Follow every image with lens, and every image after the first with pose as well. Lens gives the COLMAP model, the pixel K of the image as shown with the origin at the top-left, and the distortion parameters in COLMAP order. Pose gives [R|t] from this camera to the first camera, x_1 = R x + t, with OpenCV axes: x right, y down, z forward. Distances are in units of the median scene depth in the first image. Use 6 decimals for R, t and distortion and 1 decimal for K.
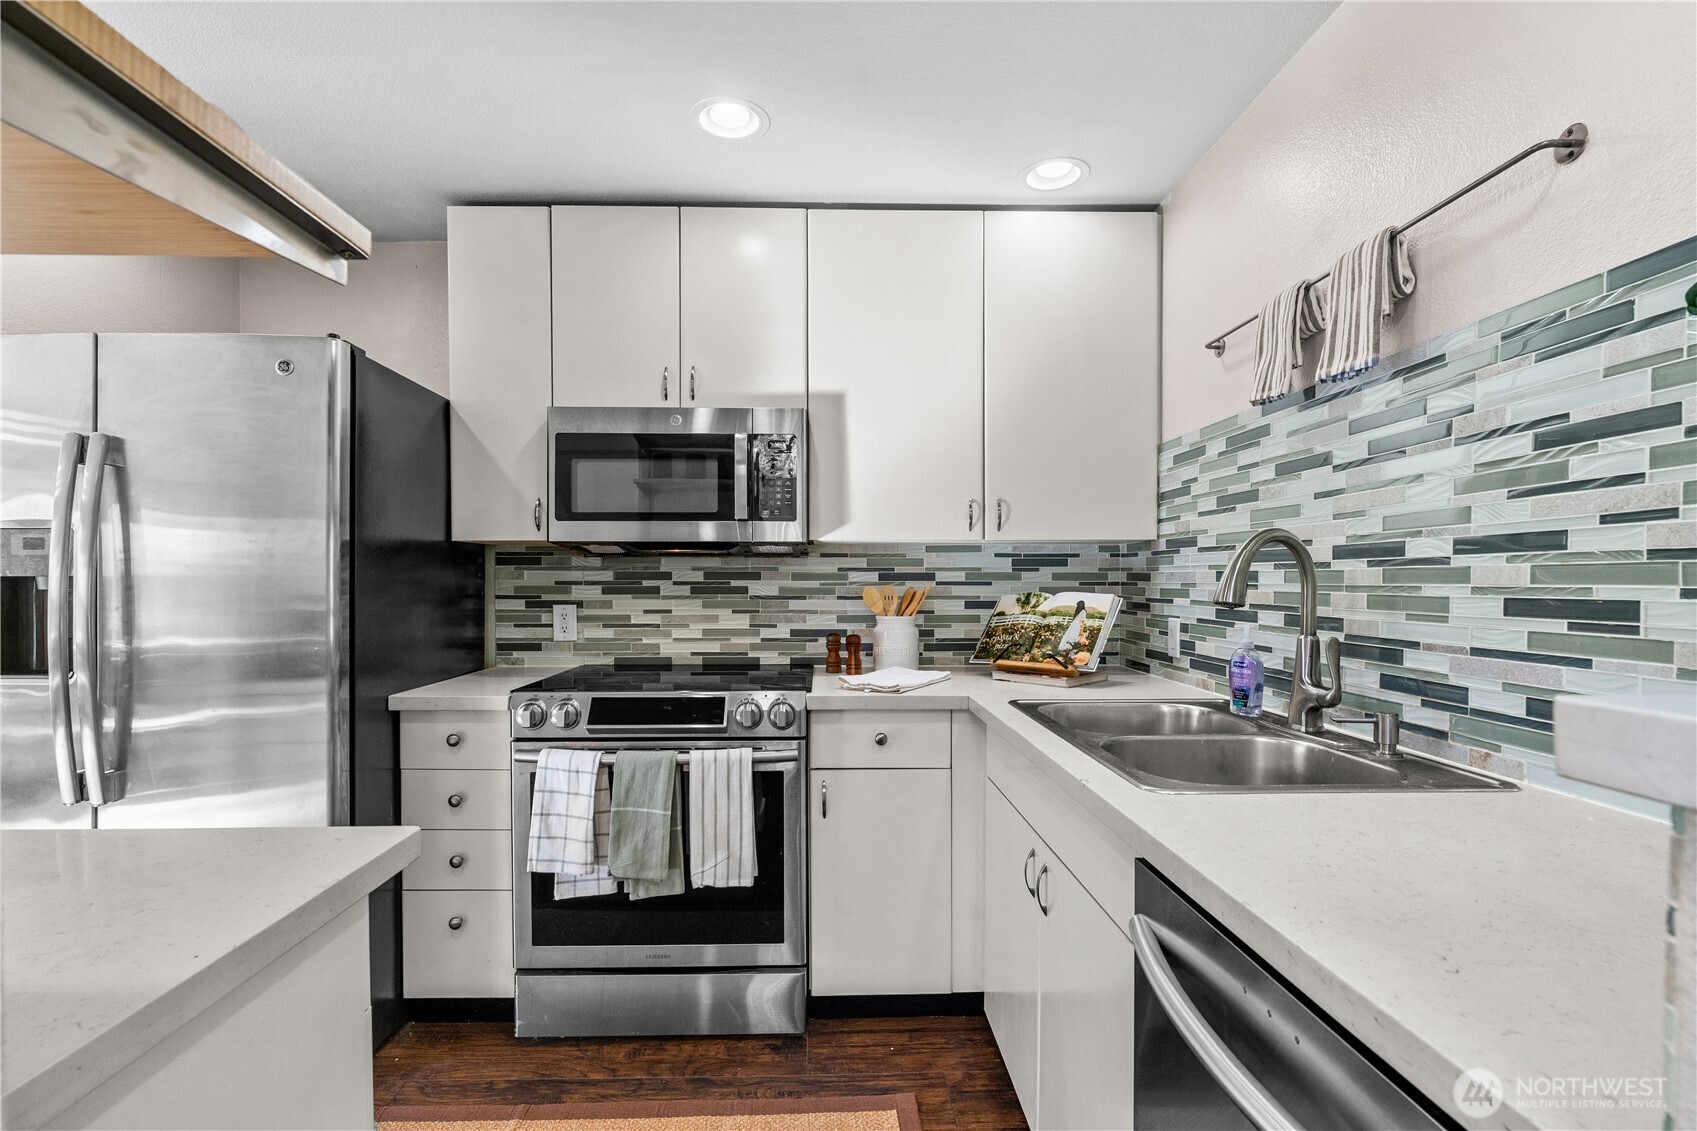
lens RADIAL K [[774.8, 0, 848.0], [0, 774.8, 597.8], [0, 0, 1]] dist [0.000956, 0.001165]
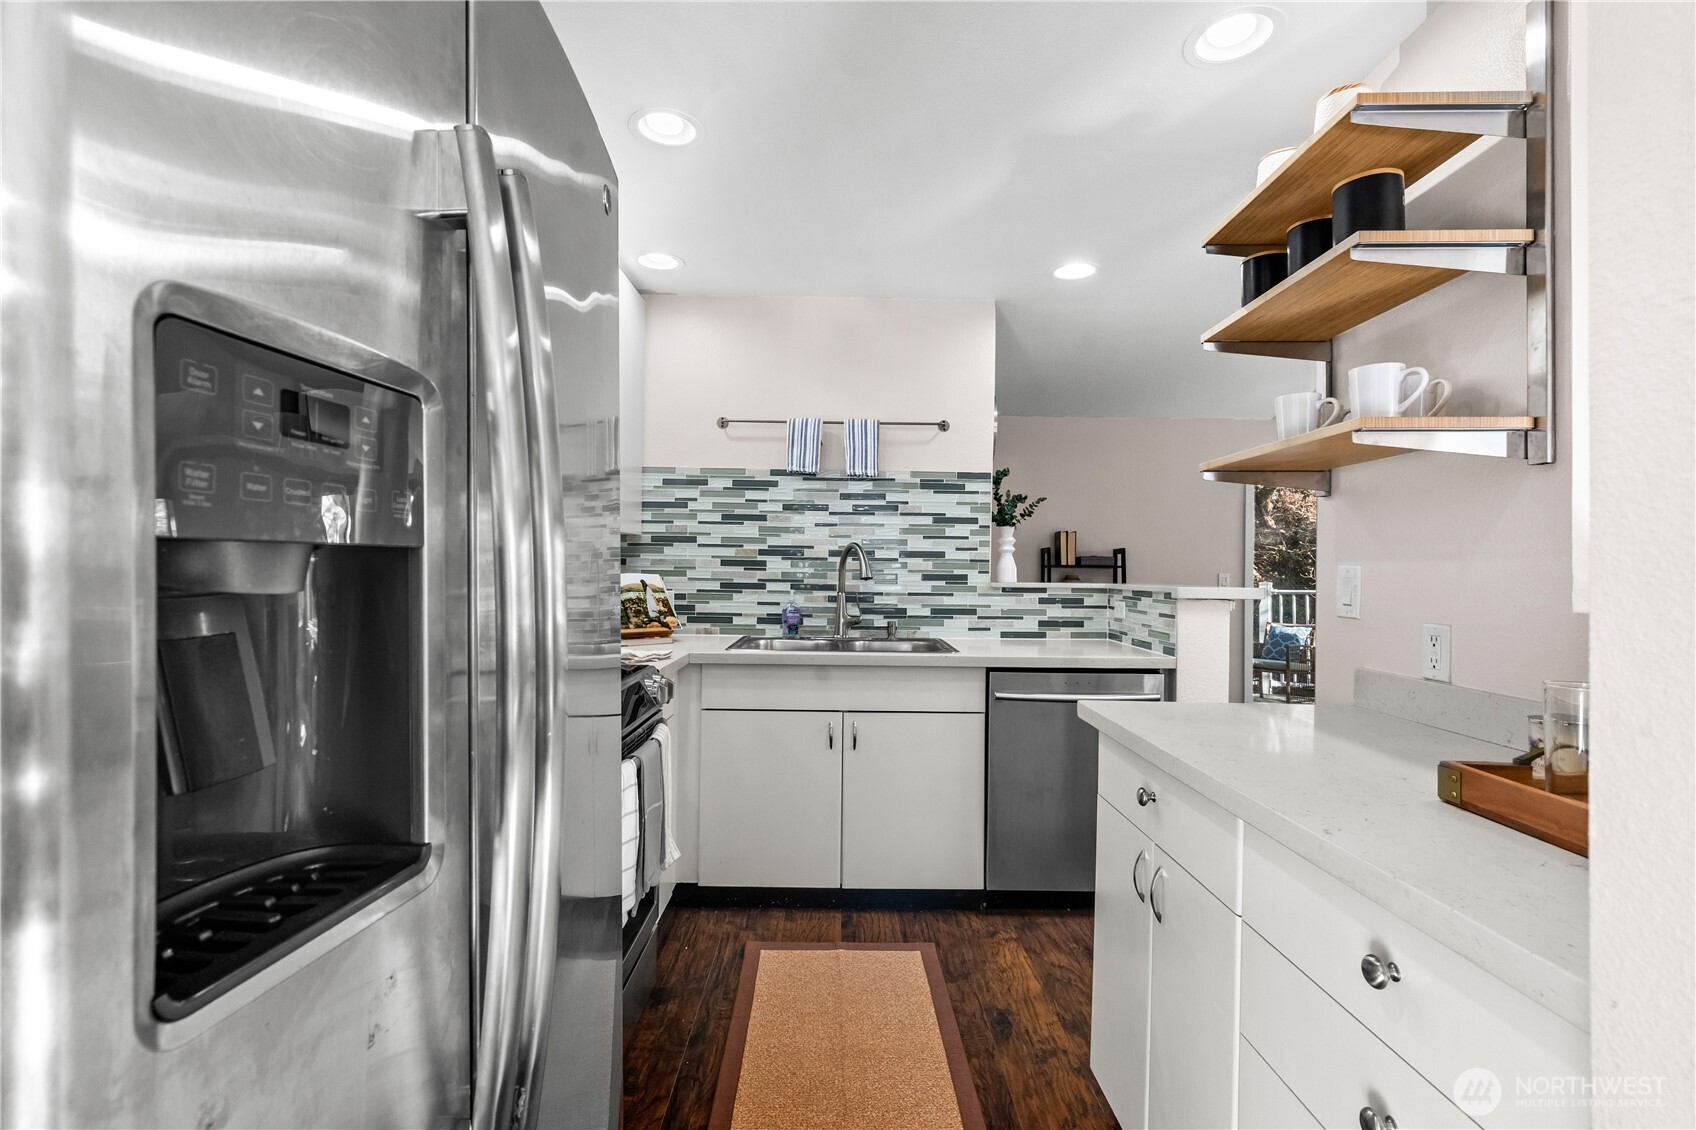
lens RADIAL K [[774.3, 0, 837.5], [0, 774.3, 566.8], [0, 0, 1]] dist [0.000956, 0.001165]
pose [[0.034942, -0.002746, 0.999386, -1.166976], [0.009629, 0.999951, 0.002411, -0.021140], [-0.999343, 0.009539, 0.034967, 0.719700]]
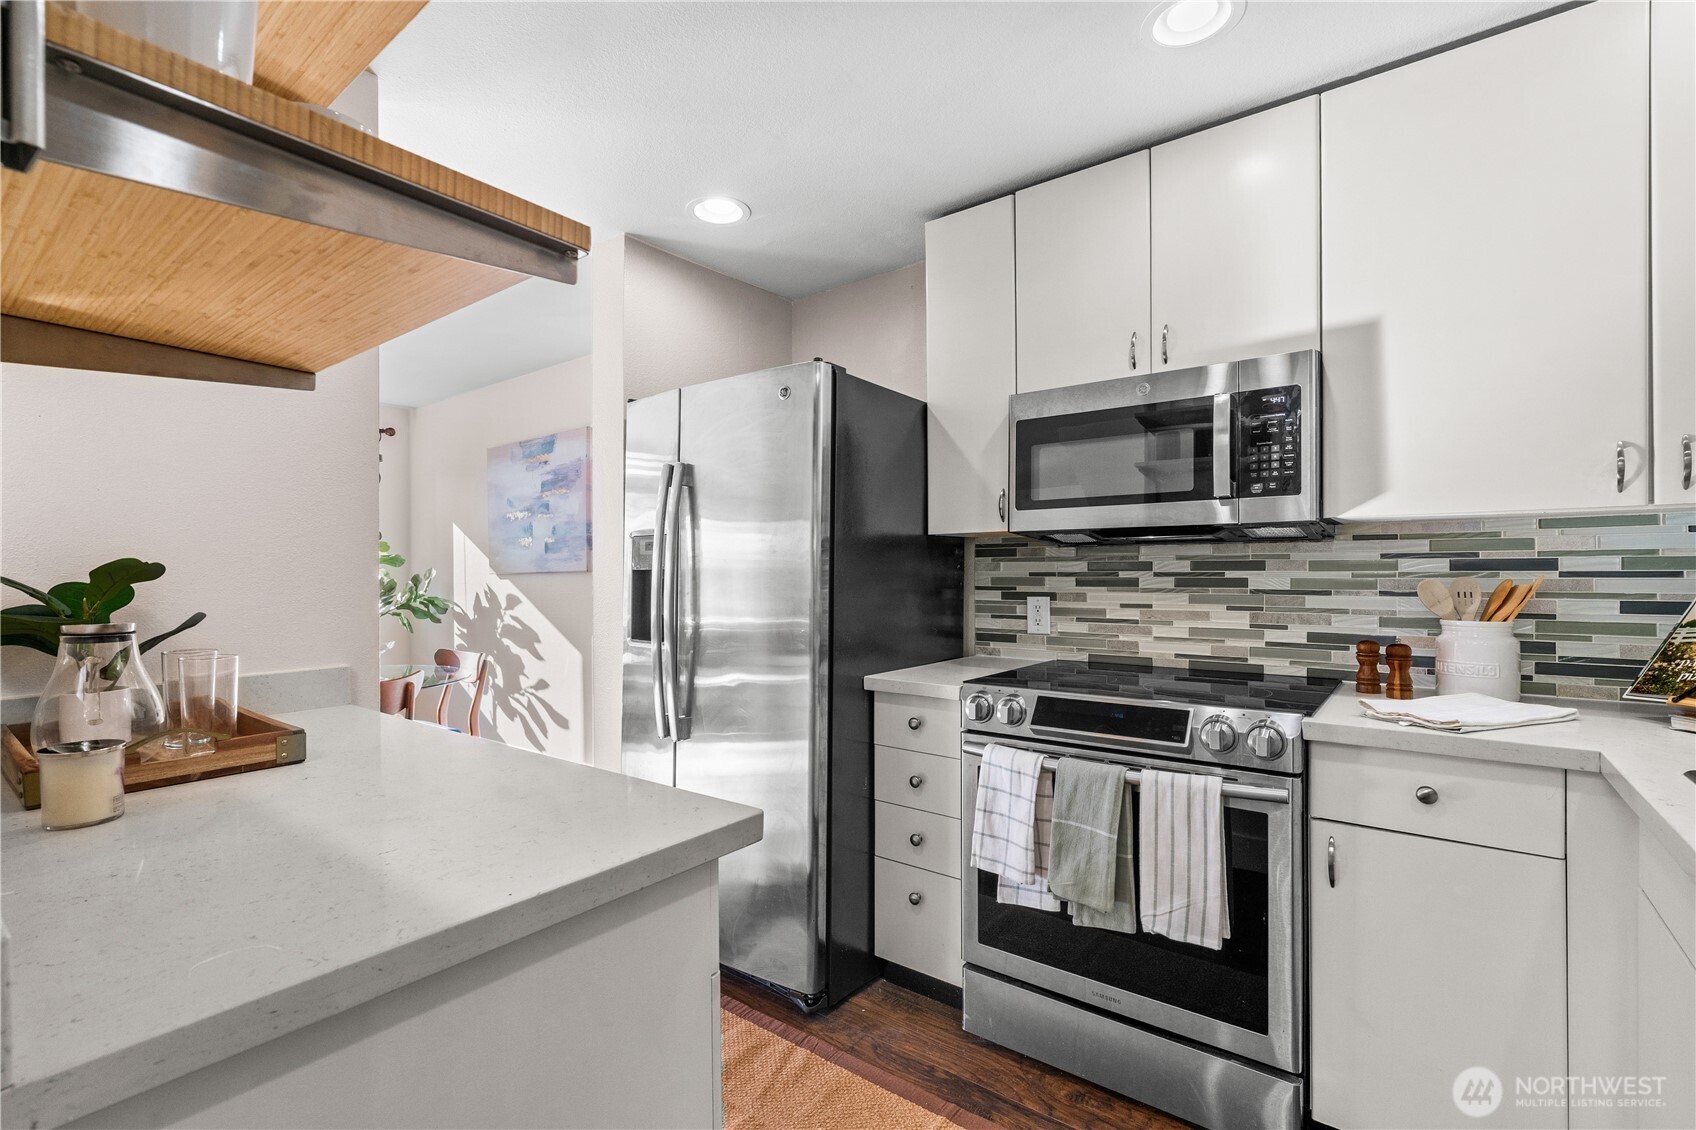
lens RADIAL K [[774.3, 0, 839.5], [0, 774.3, 576.4], [0, 0, 1]] dist [0.000956, 0.001165]
pose [[0.774486, 0.000117, -0.632592, 0.079427], [-0.011136, 0.999848, -0.013449, -0.000879], [0.632494, 0.017461, 0.774369, 0.119767]]
